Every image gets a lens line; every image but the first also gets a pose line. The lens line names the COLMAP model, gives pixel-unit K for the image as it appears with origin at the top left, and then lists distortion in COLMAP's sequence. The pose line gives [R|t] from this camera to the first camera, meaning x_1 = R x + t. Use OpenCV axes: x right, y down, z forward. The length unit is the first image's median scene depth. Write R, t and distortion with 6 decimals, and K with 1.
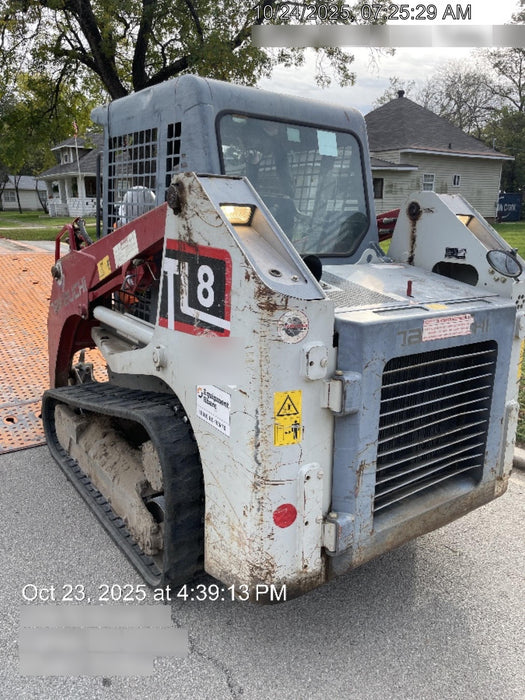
lens RADIAL K [[536.6, 0, 275.0], [0, 536.6, 330.0], [0, 0, 1]] dist [0.081662, -0.001224]
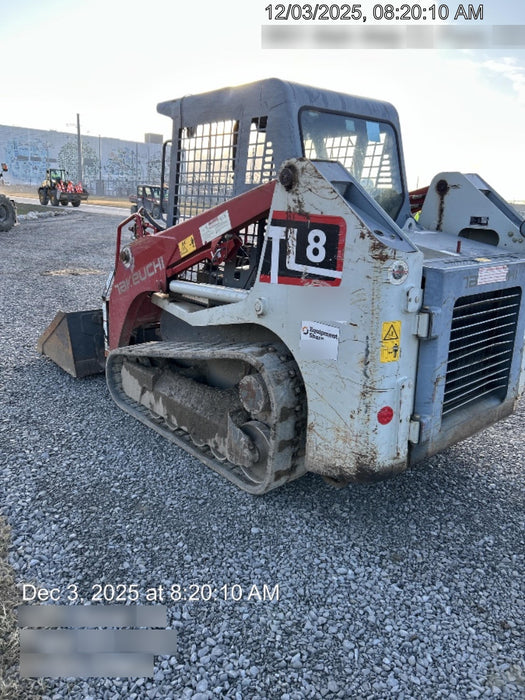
lens RADIAL K [[528.9, 0, 259.0], [0, 528.9, 327.6], [0, 0, 1]] dist [0.081499, -0.002901]
pose [[0.996831, -0.027627, 0.074599, -0.364025], [0.025554, 0.999264, 0.028601, 0.074325], [-0.075334, -0.026604, 0.996803, -0.269193]]
